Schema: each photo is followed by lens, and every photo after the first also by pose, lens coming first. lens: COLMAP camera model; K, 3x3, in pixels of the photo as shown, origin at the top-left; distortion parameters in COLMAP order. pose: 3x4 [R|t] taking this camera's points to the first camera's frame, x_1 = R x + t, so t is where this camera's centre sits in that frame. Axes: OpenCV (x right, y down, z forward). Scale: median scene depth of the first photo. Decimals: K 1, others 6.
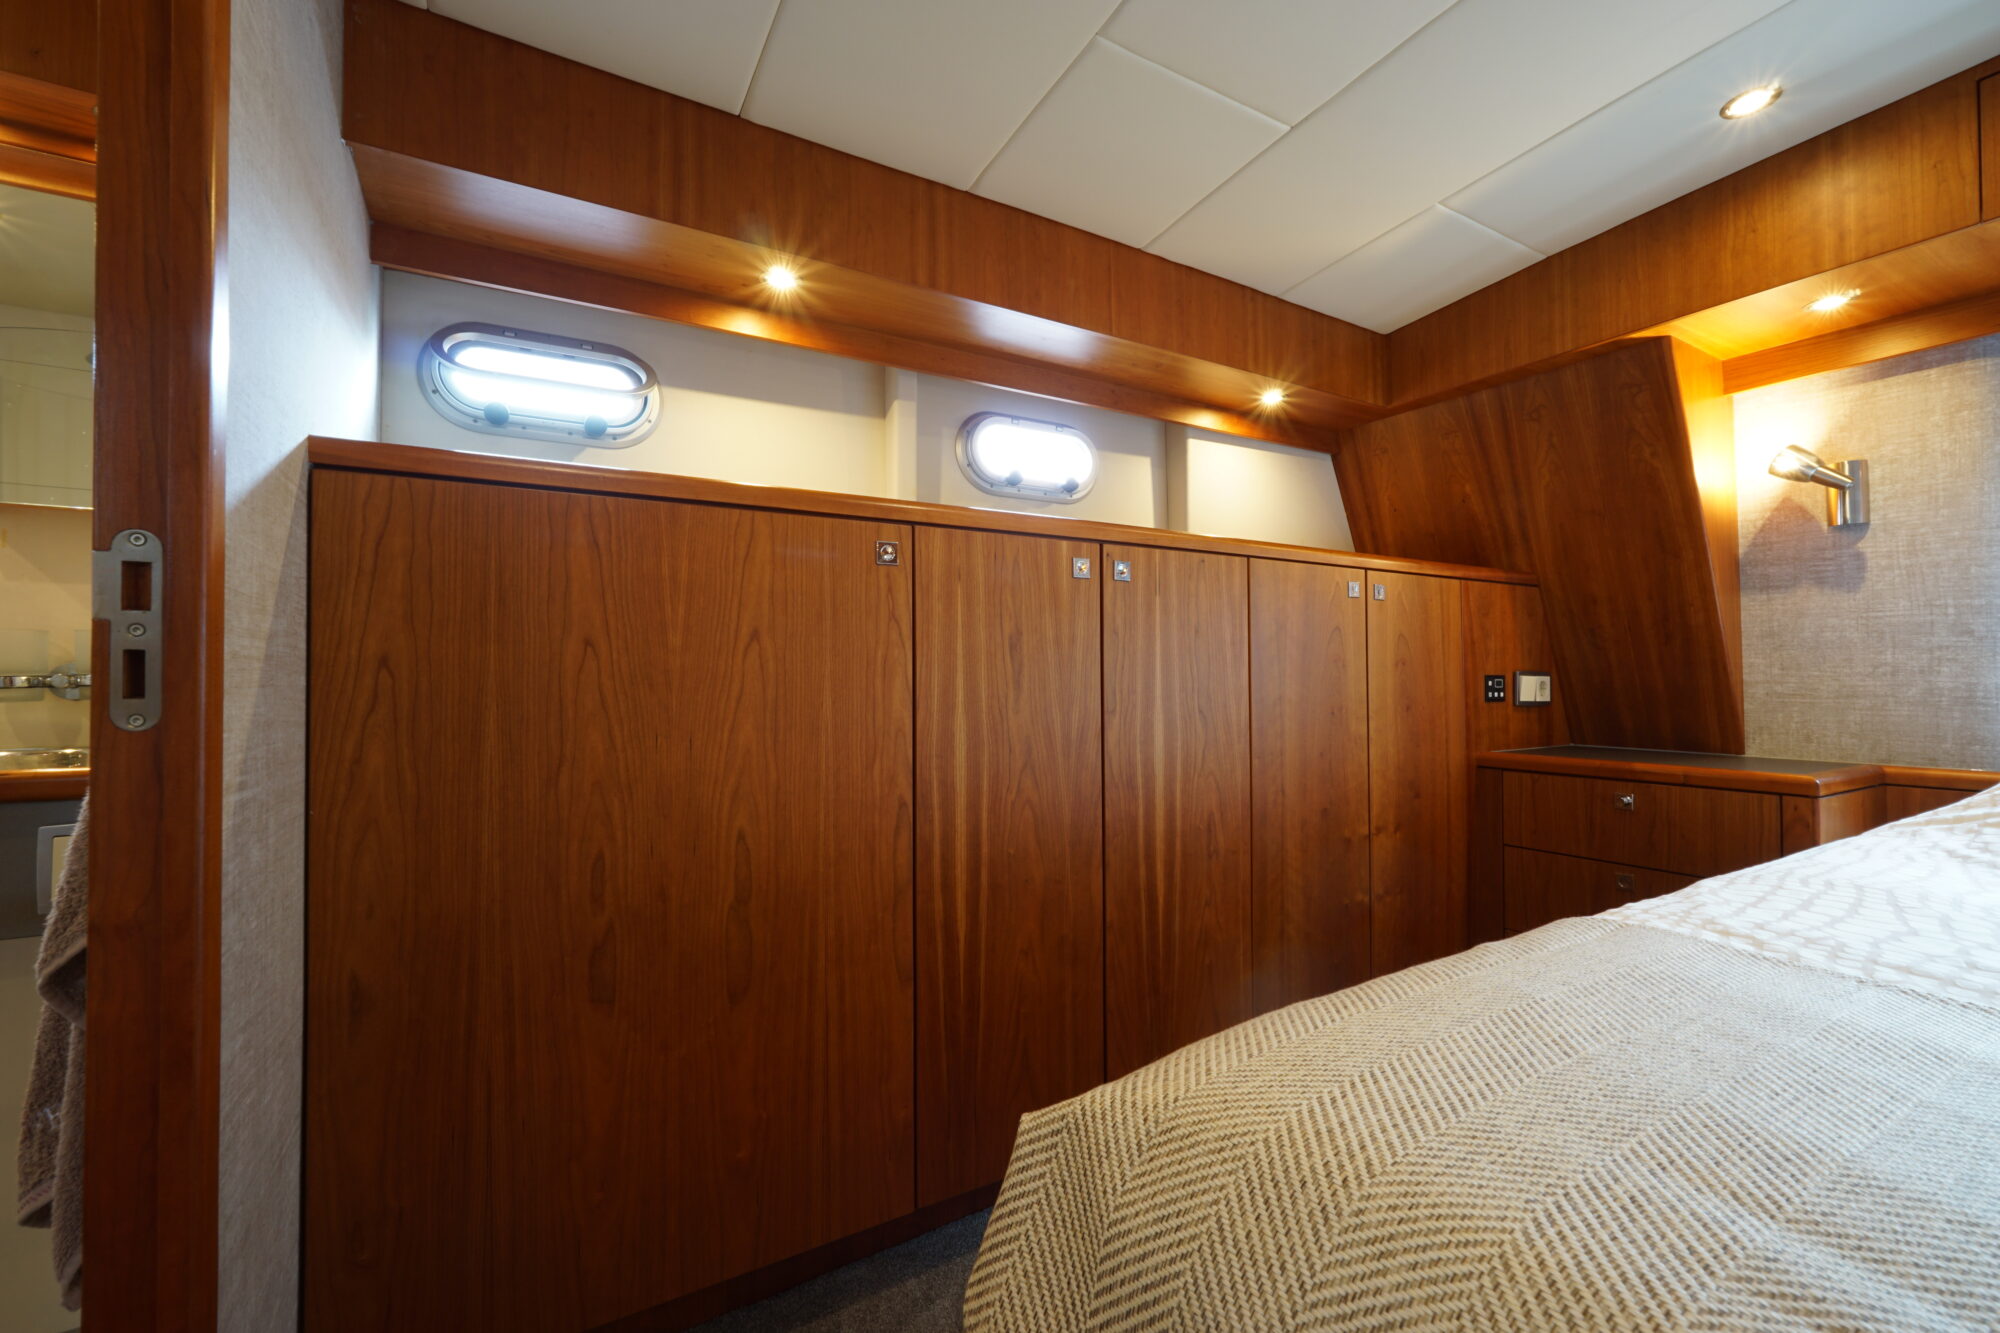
lens RADIAL K [[840.5, 0, 999.5], [0, 840.5, 664.8], [0, 0, 1]] dist [-0.017609, 0.007494]
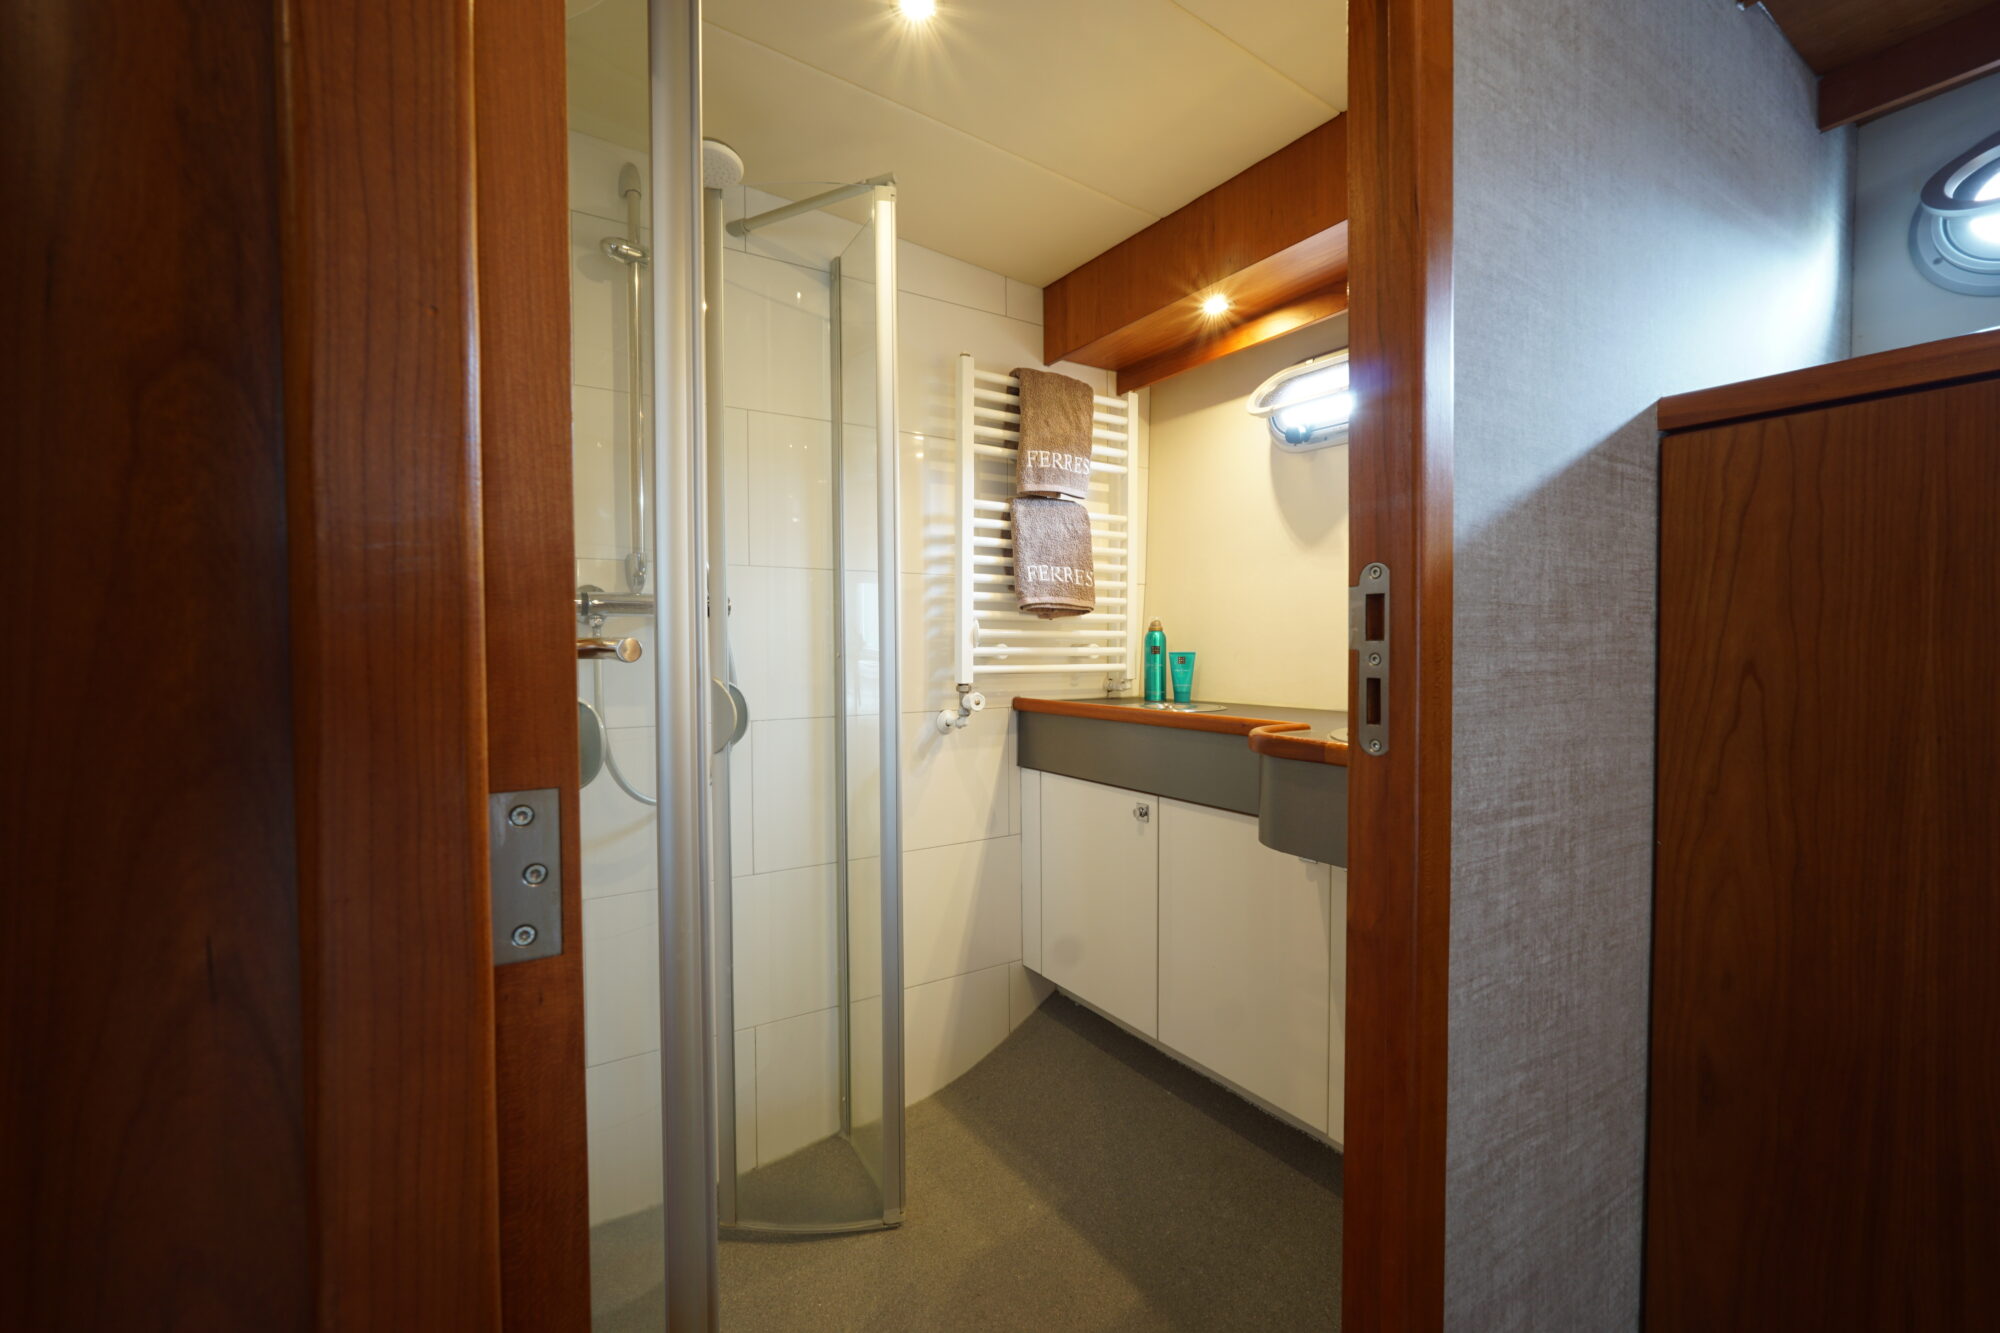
lens RADIAL K [[840.5, 0, 999.5], [0, 840.5, 664.8], [0, 0, 1]] dist [-0.017609, 0.007494]
pose [[0.042653, 0.033172, -0.998539, -0.004428], [0.020058, 0.999219, 0.034052, -0.047684], [0.998889, -0.021482, 0.041954, 0.288446]]
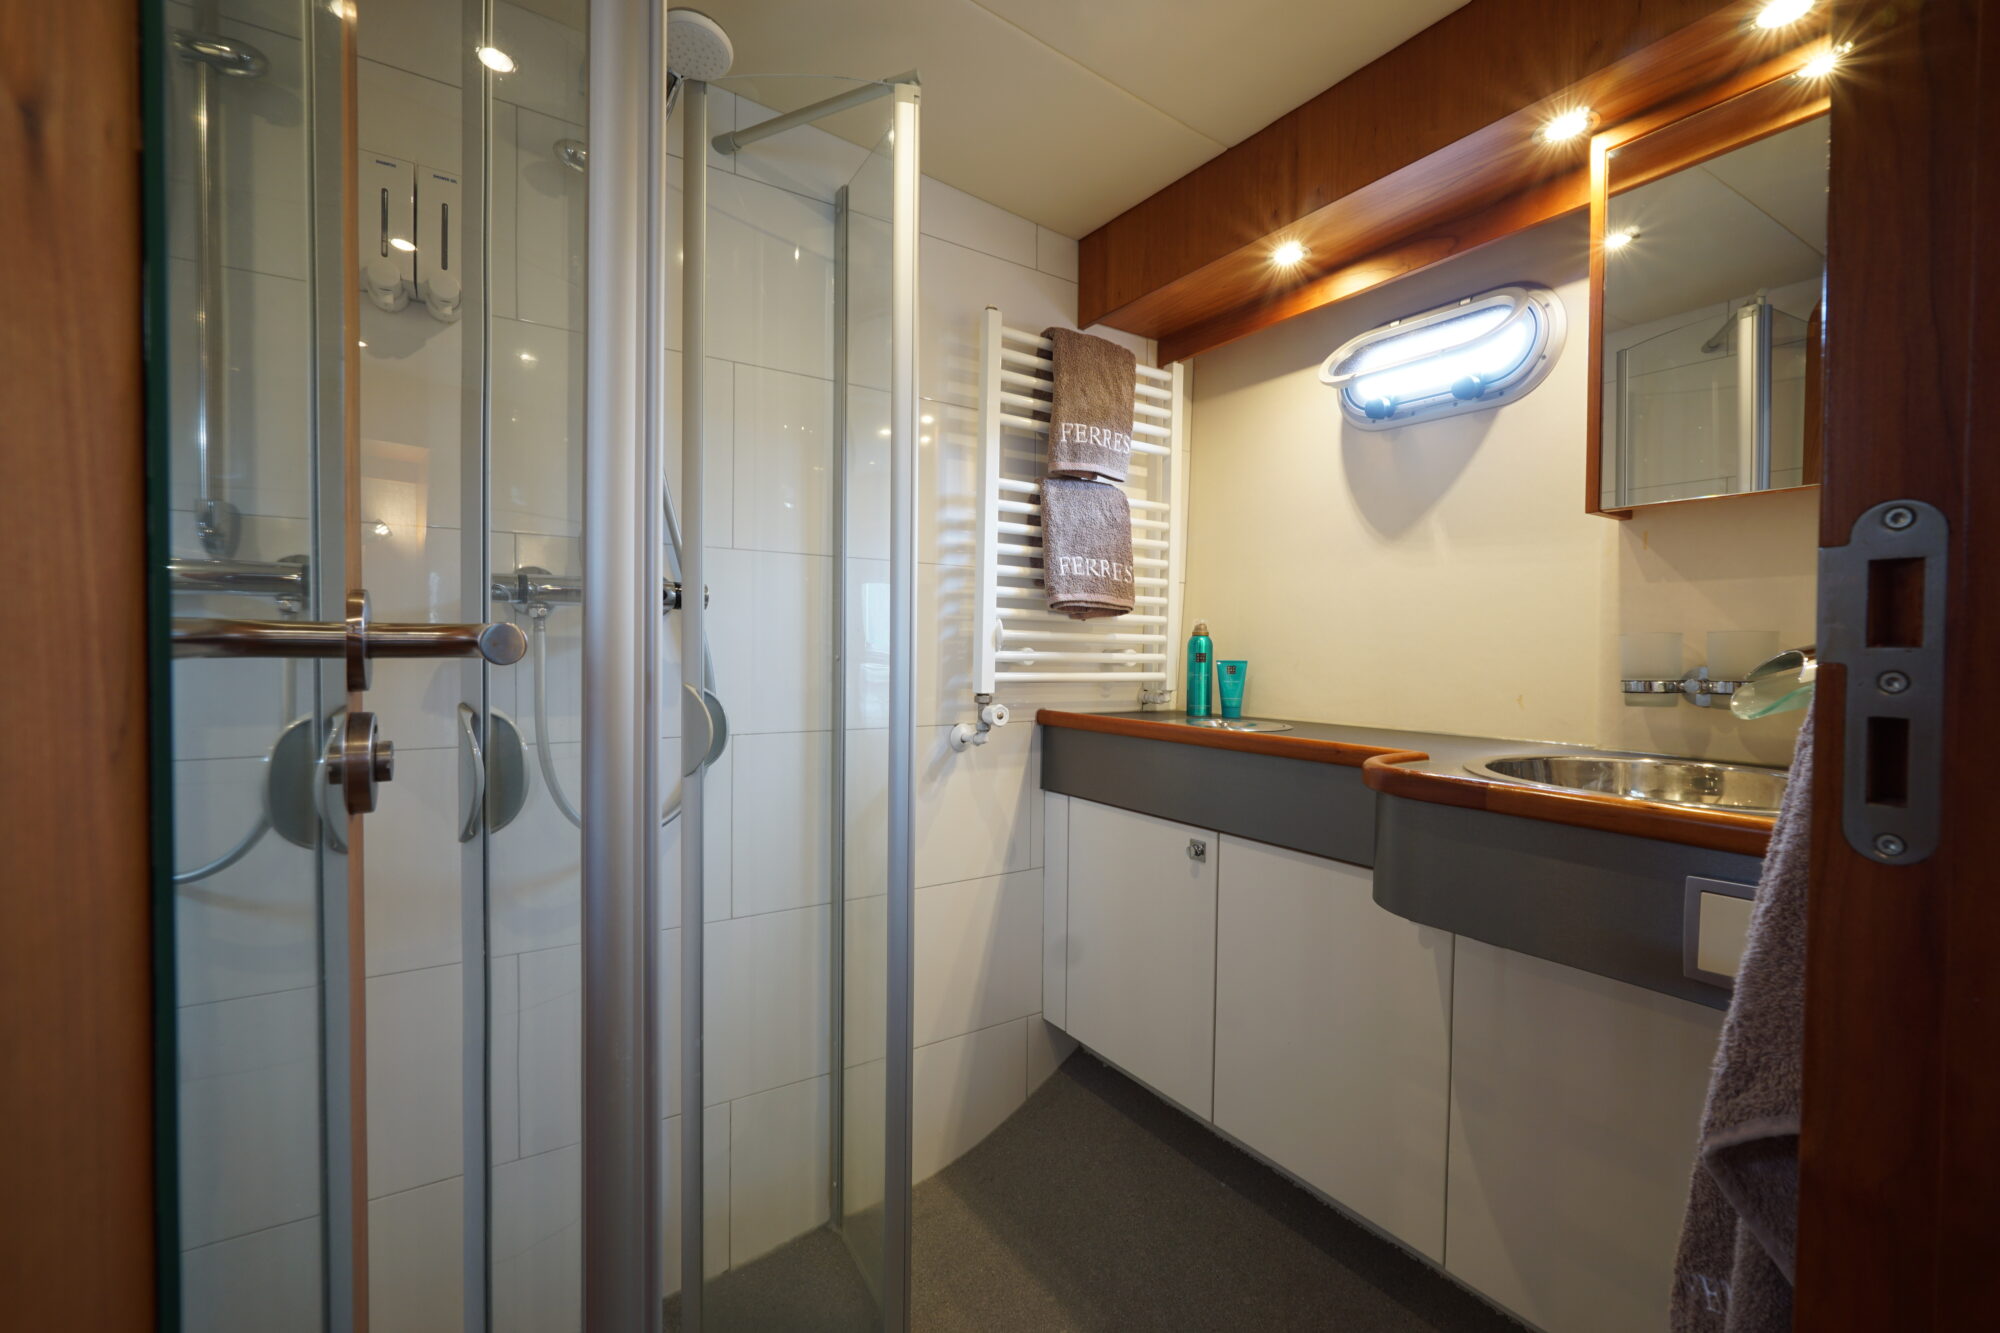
lens RADIAL K [[840.5, 0, 999.5], [0, 840.5, 664.8], [0, 0, 1]] dist [-0.017609, 0.007494]
pose [[0.054541, 0.027863, -0.998123, -0.308042], [0.003944, 0.999597, 0.028120, -0.042395], [0.998504, -0.005470, 0.054409, 0.224553]]
